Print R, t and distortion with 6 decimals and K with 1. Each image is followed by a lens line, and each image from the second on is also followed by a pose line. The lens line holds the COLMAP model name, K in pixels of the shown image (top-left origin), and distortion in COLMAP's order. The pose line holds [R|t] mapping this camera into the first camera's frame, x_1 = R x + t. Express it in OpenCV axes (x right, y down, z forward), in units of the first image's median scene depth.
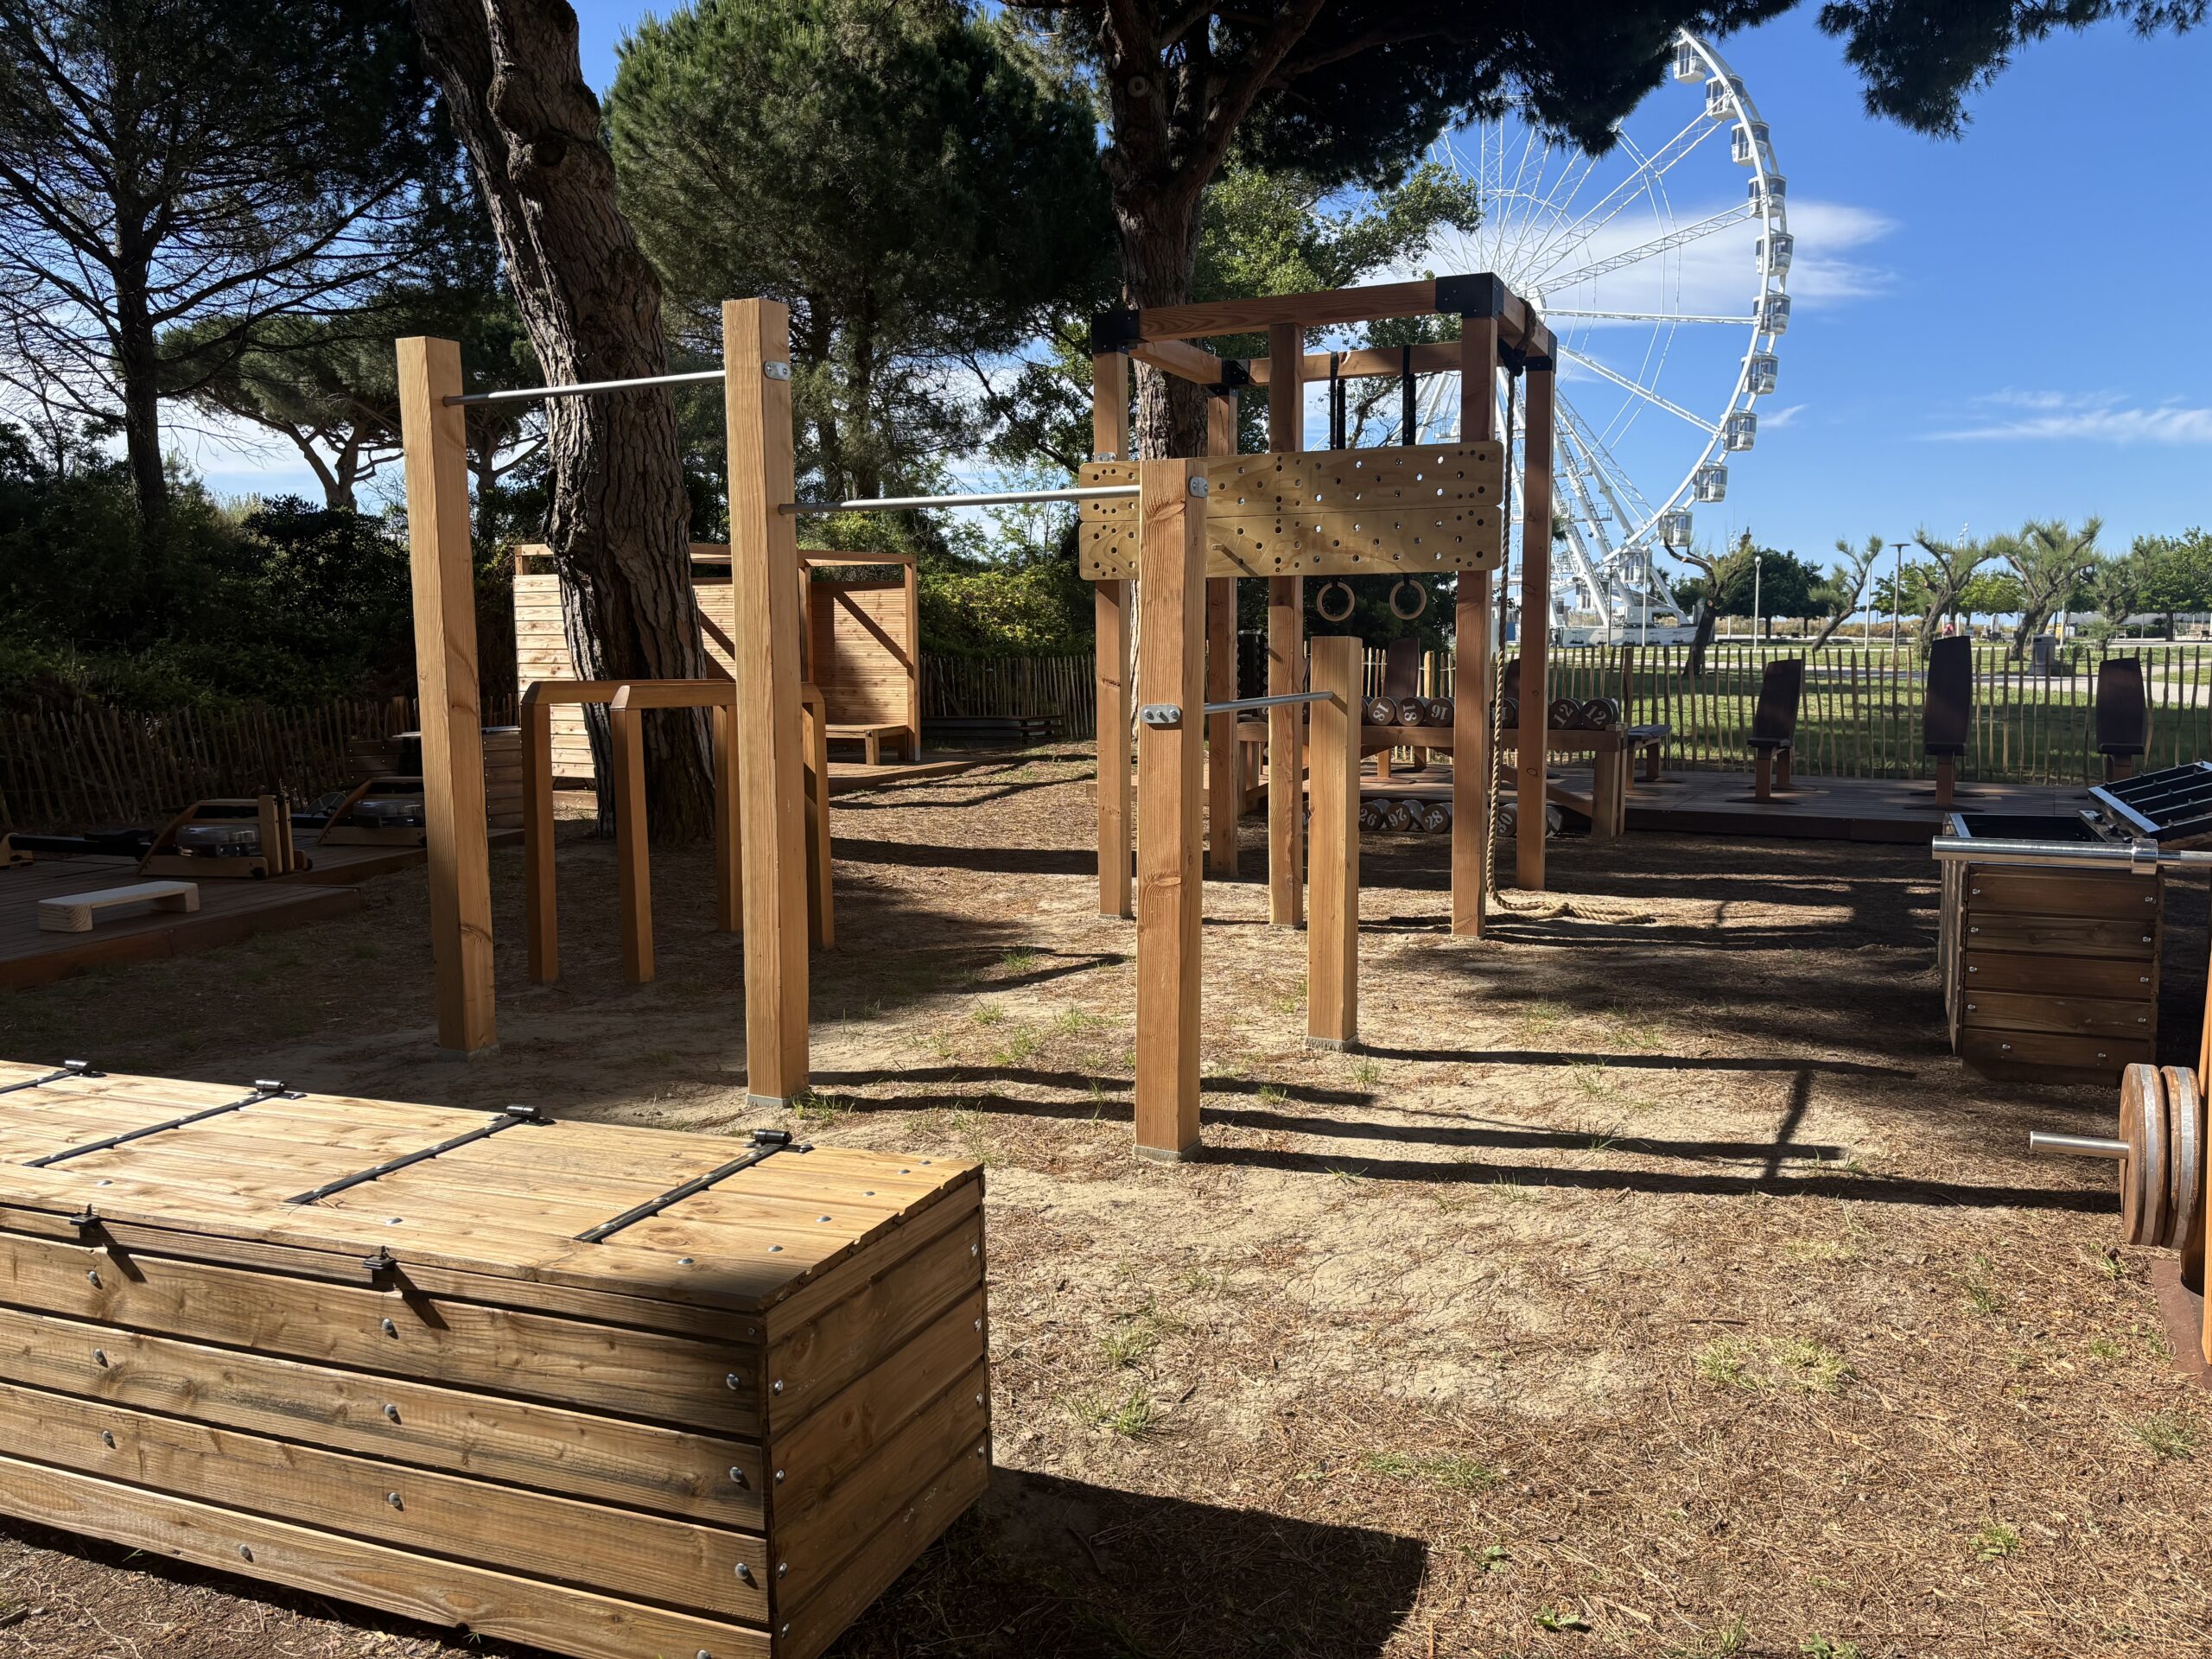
lens RADIAL K [[1686.0, 0, 1135.8], [0, 1686.0, 801.6], [0, 0, 1]] dist [0.051366, -0.040615]
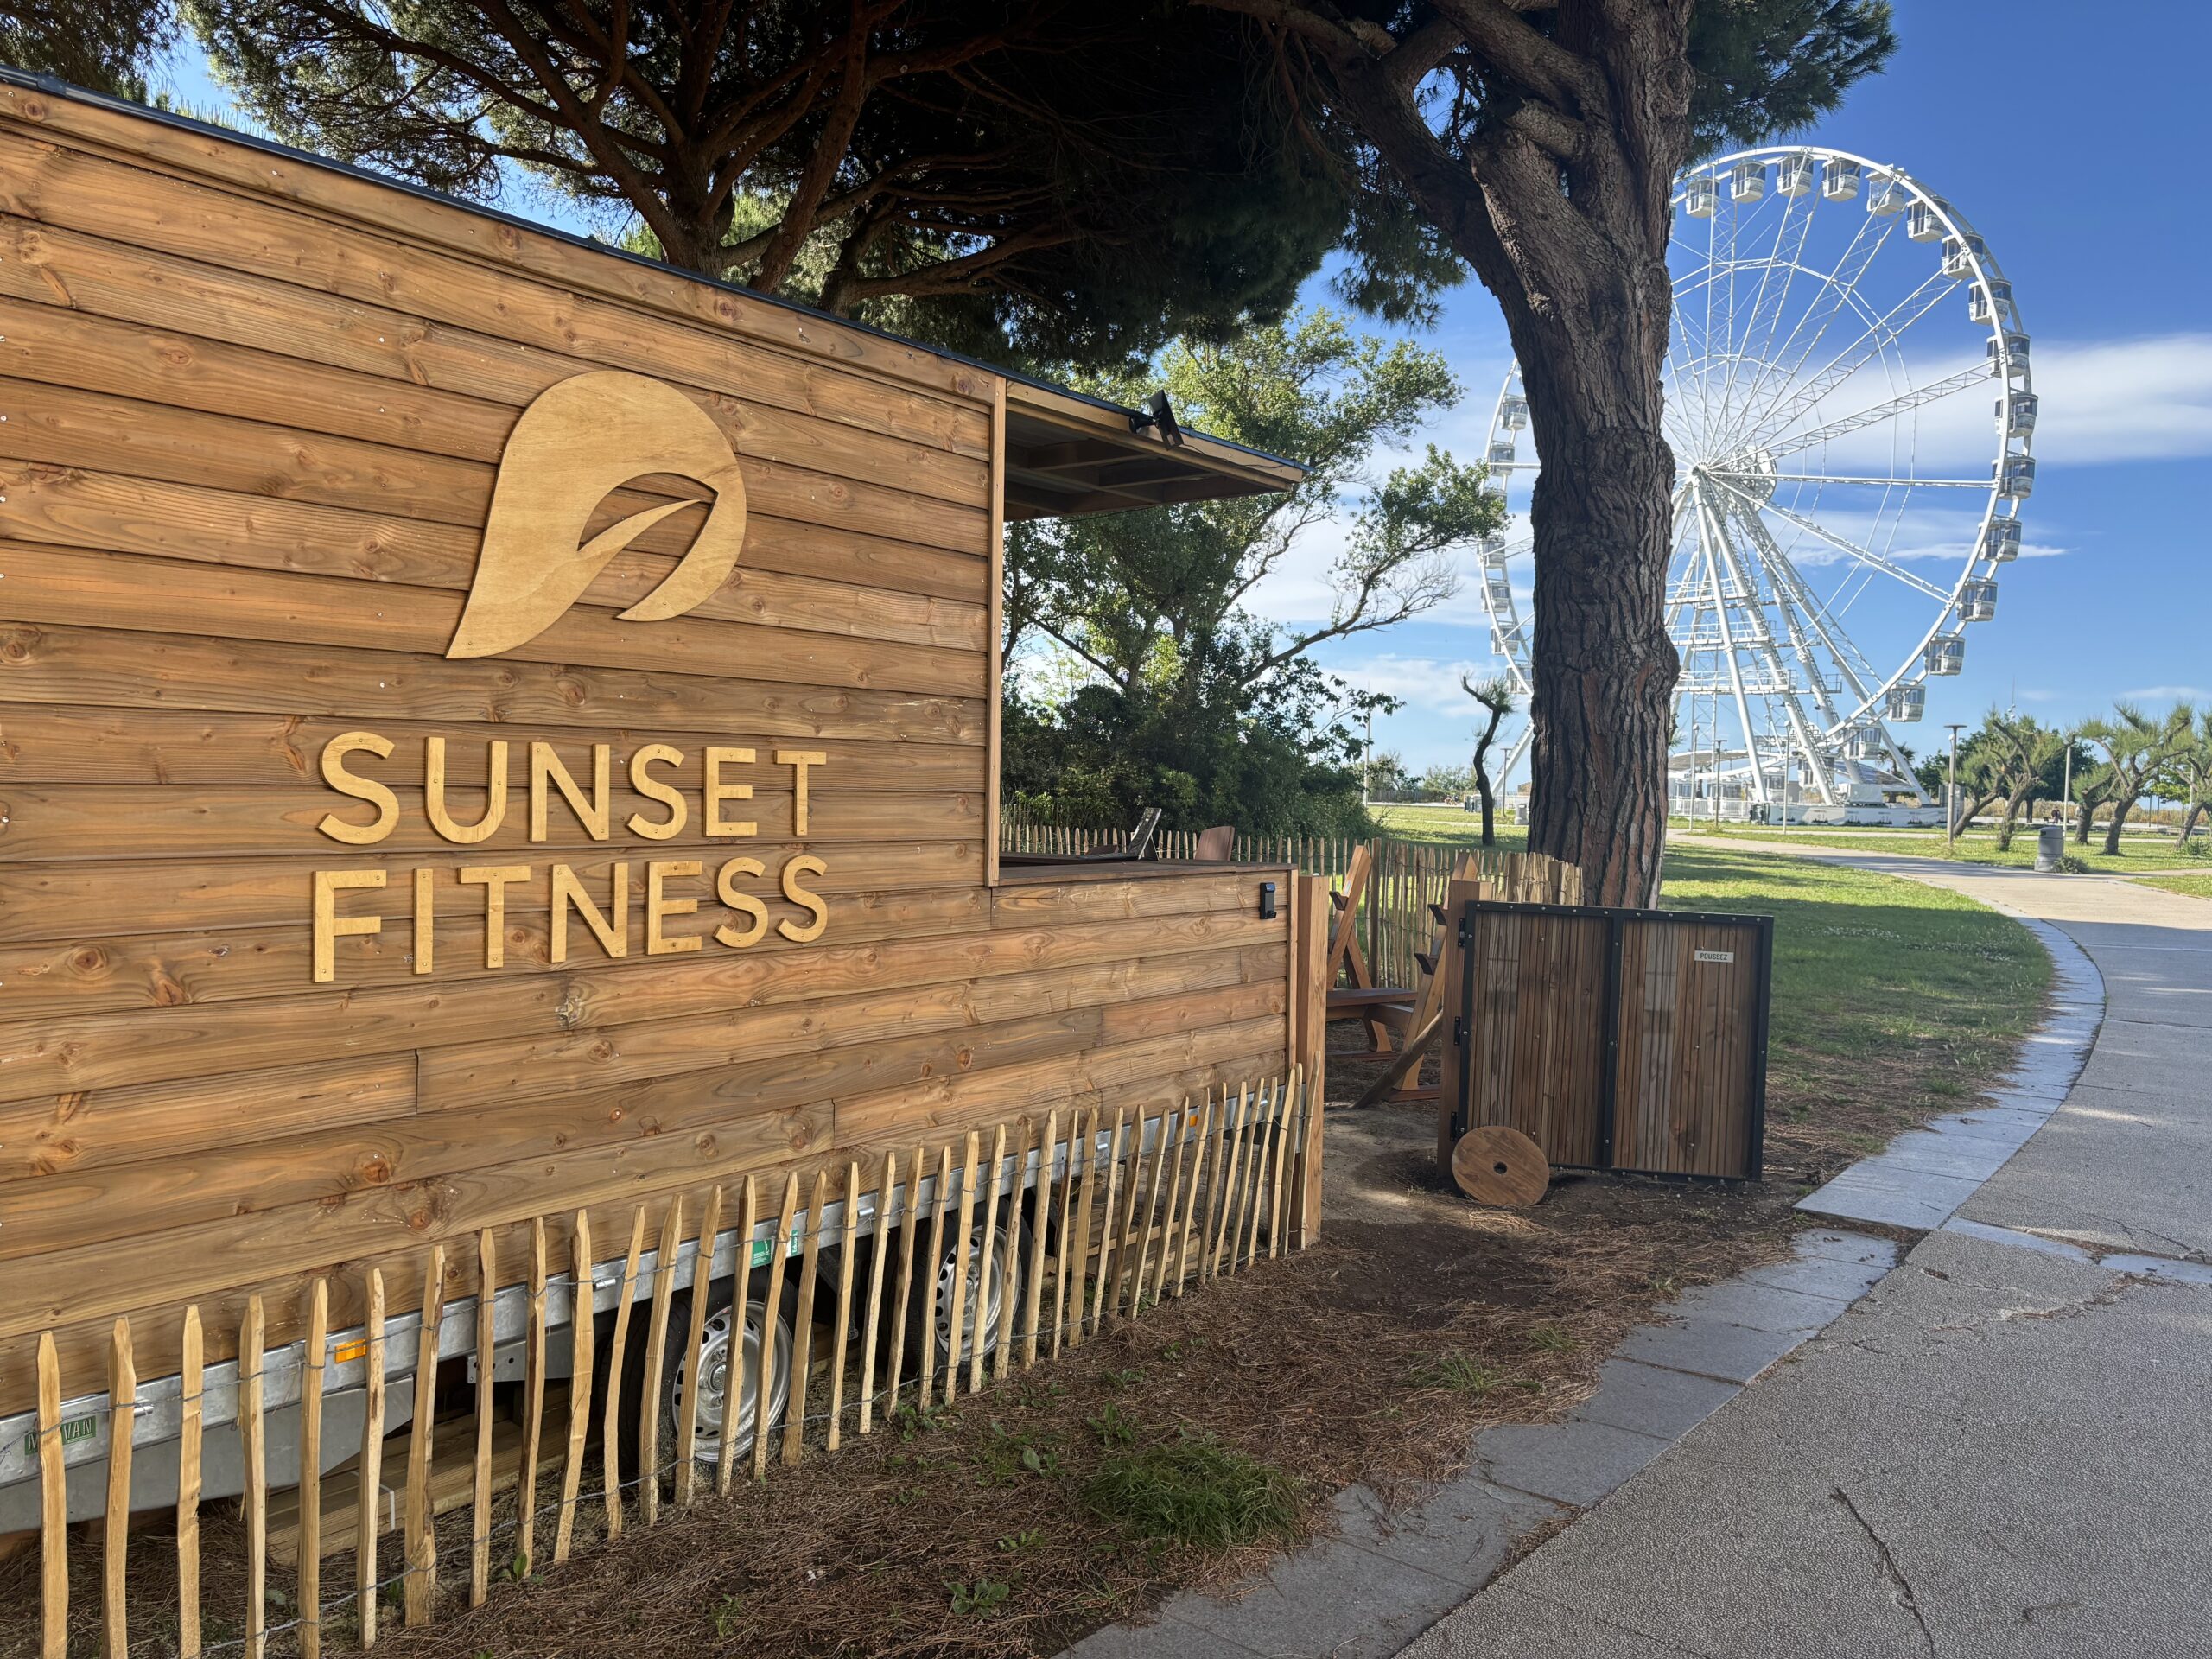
lens RADIAL K [[1686.0, 0, 1112.0], [0, 1686.0, 819.0], [0, 0, 1]] dist [0.051366, -0.040615]
pose [[0.977510, 0.032494, -0.208369, 0.092046], [-0.049623, 0.995756, -0.077509, -0.002395], [0.204966, 0.086106, 0.974974, 0.000661]]
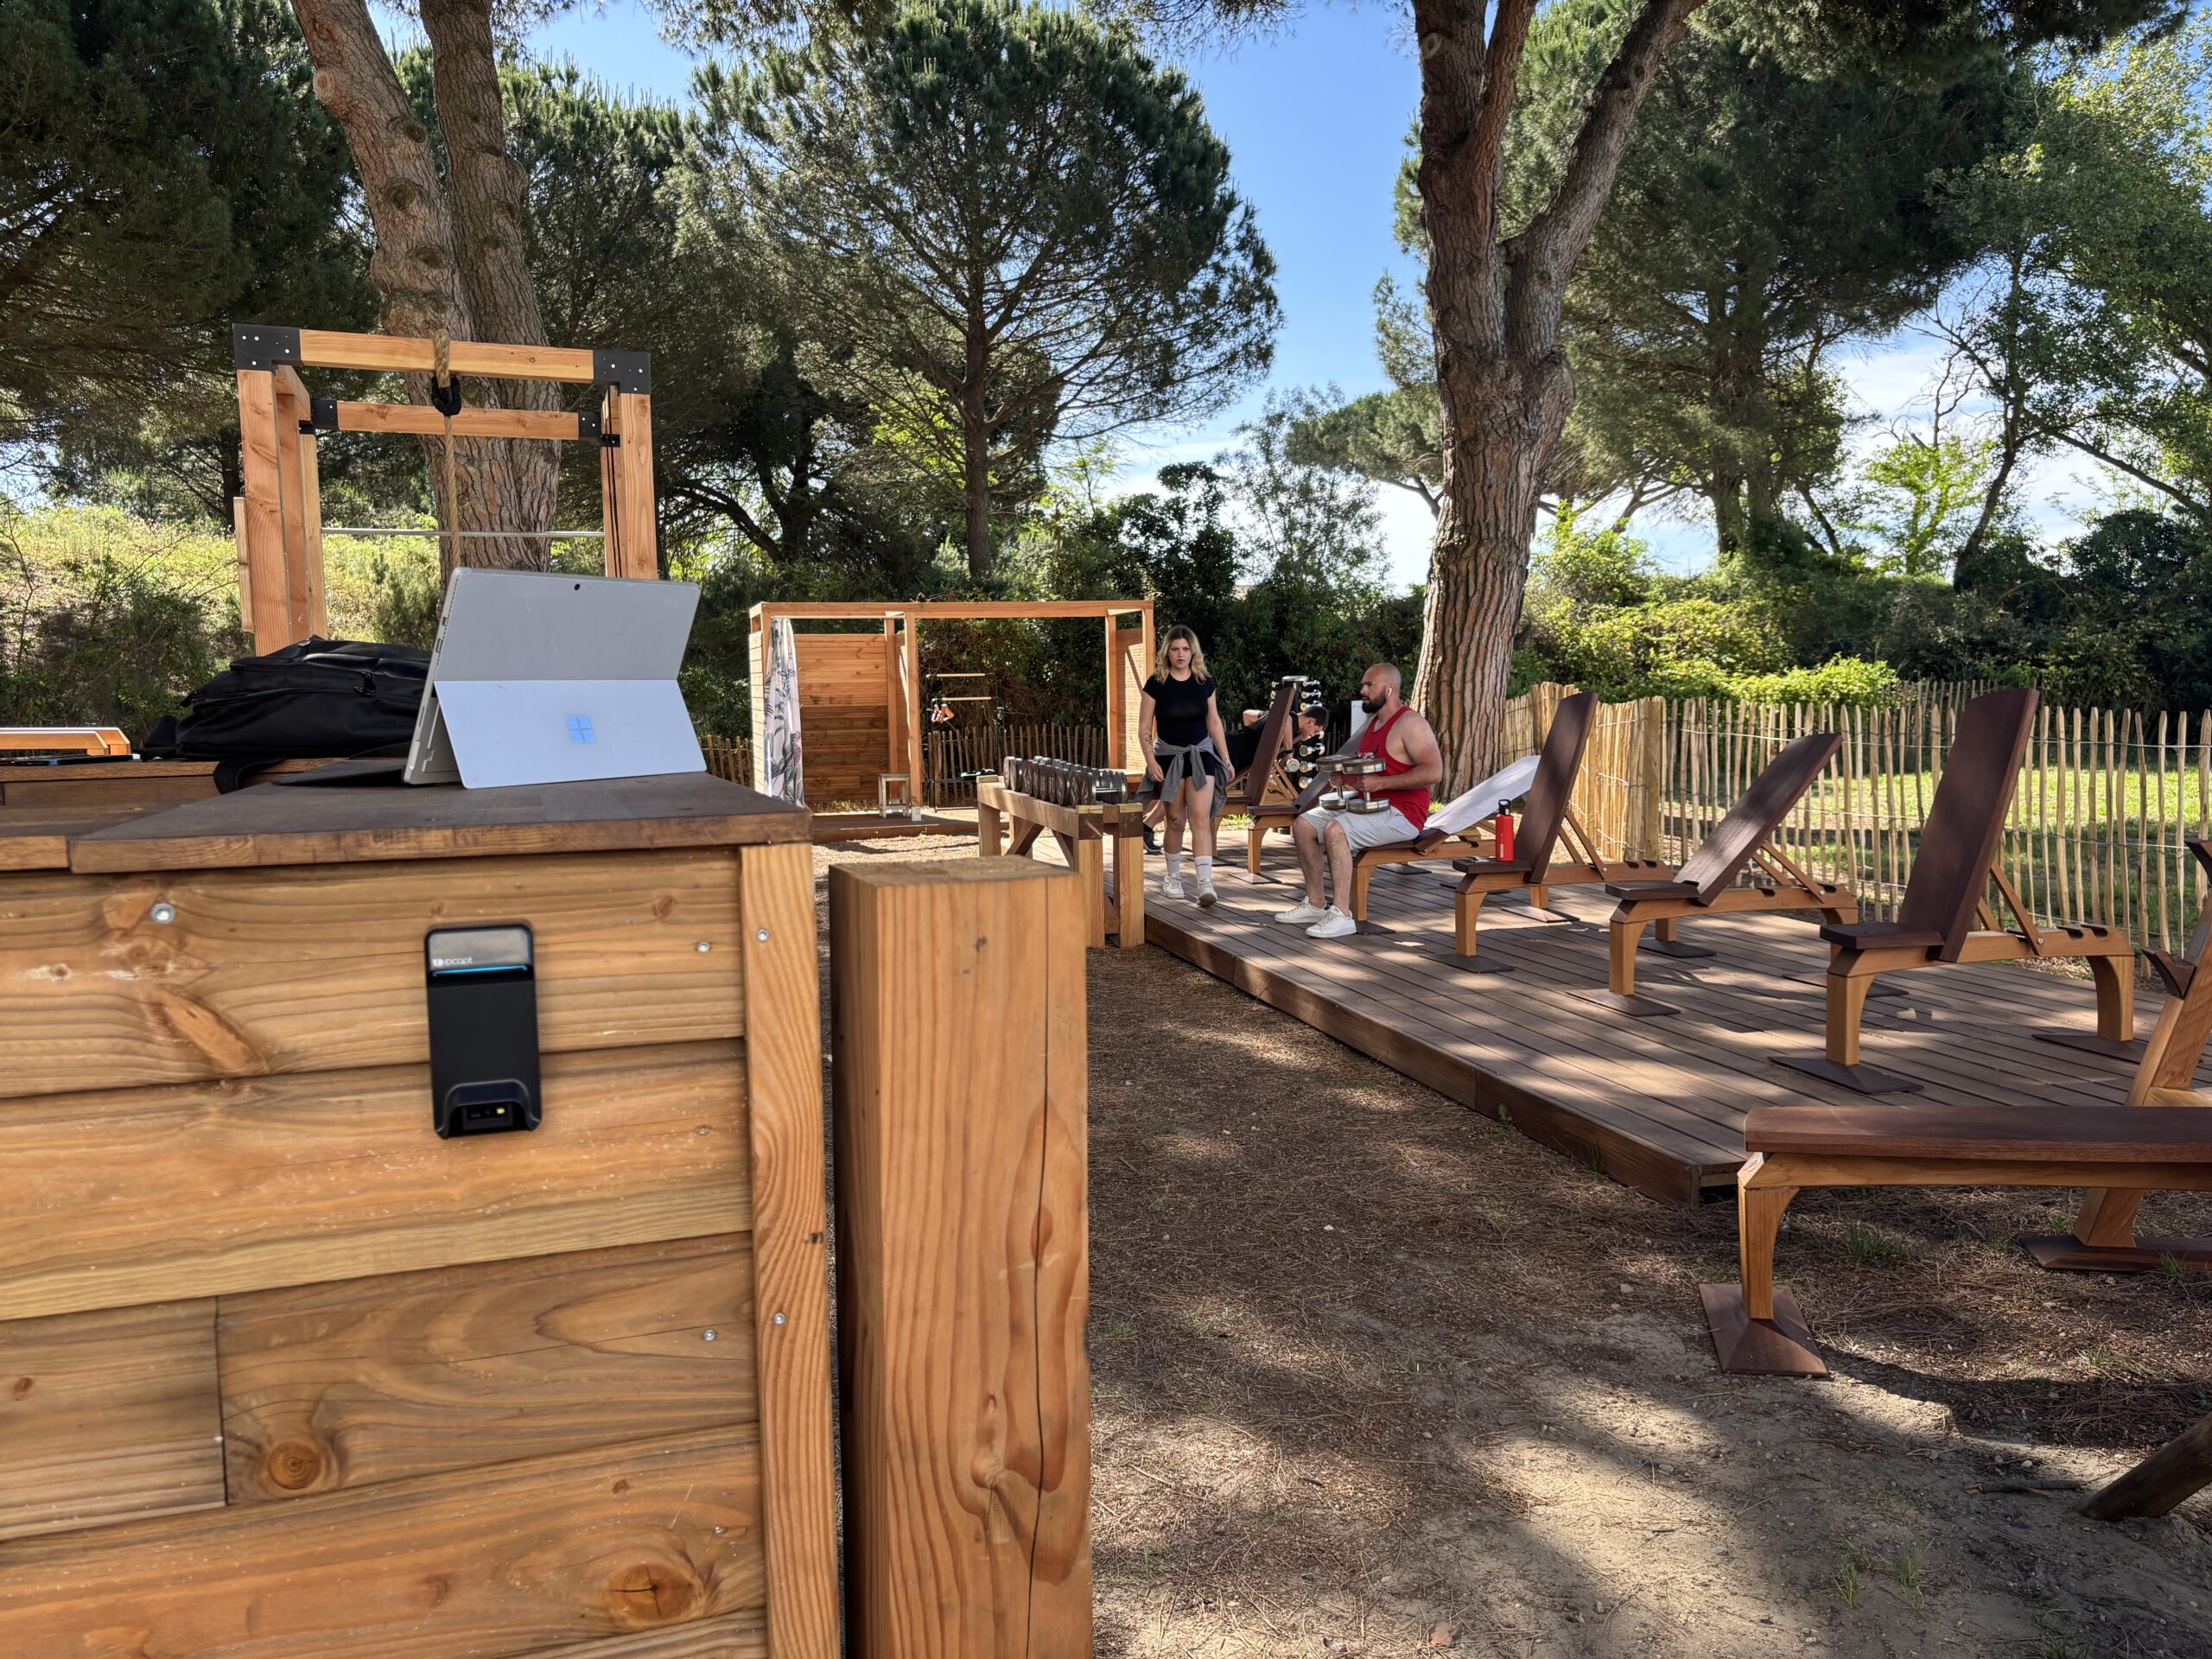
lens RADIAL K [[1686.0, 0, 1113.6], [0, 1686.0, 825.6], [0, 0, 1]] dist [0.051366, -0.040615]
pose [[0.694564, 0.057007, -0.717169, 0.094929], [-0.061073, 0.997929, 0.020176, -0.005822], [0.716834, 0.029786, 0.696607, 0.051785]]
